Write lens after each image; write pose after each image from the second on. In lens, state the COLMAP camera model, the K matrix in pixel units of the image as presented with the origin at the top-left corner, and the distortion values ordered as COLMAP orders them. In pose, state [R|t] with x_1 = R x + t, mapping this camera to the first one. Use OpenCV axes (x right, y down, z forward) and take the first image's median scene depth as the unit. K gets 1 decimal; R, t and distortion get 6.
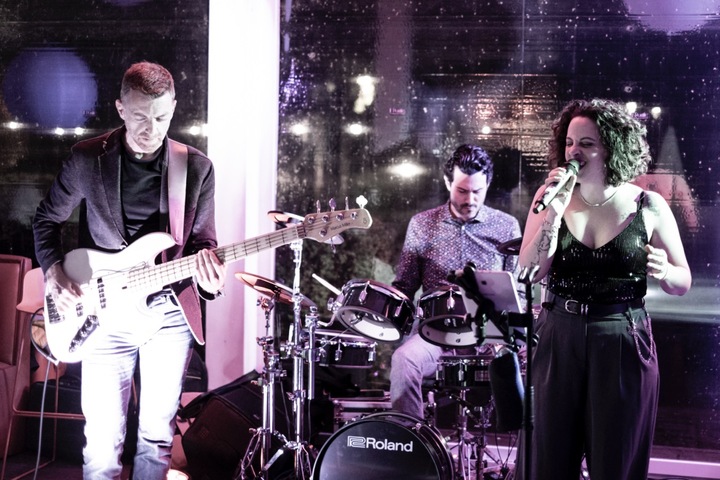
lens RADIAL K [[1131.6, 0, 410.4], [0, 1131.6, 240.0], [0, 0, 1]] dist [0.020739, -0.123734]
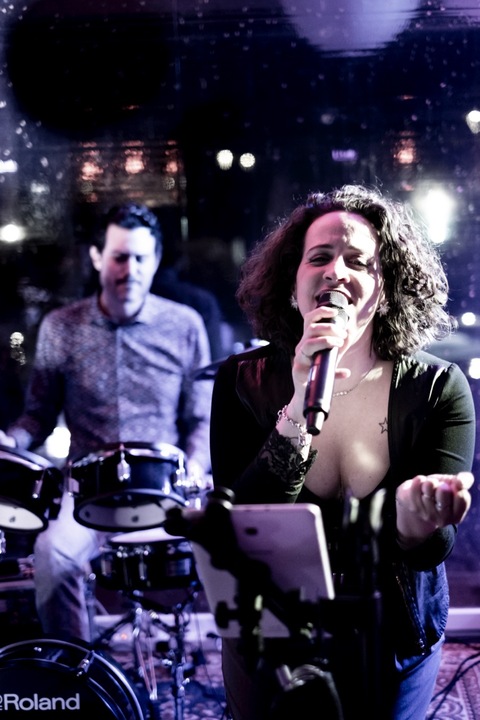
lens RADIAL K [[1131.6, 0, 240.0], [0, 1131.6, 360.0], [0, 0, 1]] dist [0.020739, -0.123734]
pose [[0.979290, -0.082574, 0.184860, -0.010700], [0.071503, 0.995268, 0.065788, -0.038049], [-0.189418, -0.051208, 0.980560, 0.355021]]
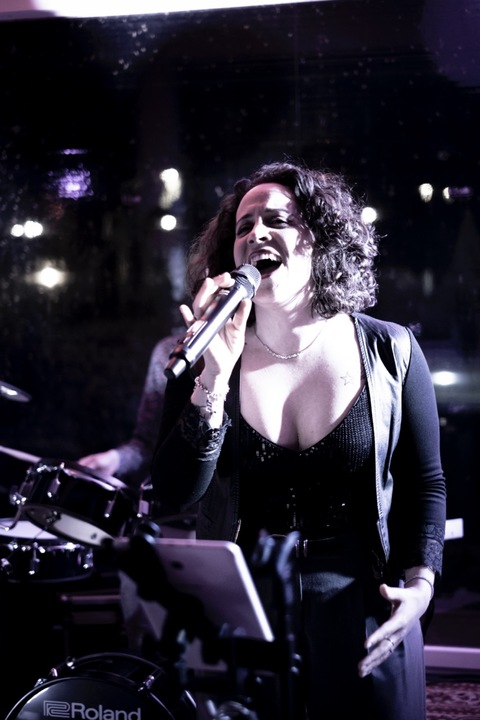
lens RADIAL K [[1102.1, 0, 240.0], [0, 1102.1, 360.0], [0, 0, 1]] dist [-0.002946, -0.039298]
pose [[0.998896, -0.045010, 0.013444, 0.055914], [0.044555, 0.998480, 0.032431, -0.037090], [-0.014883, -0.031796, 0.999384, 0.351061]]
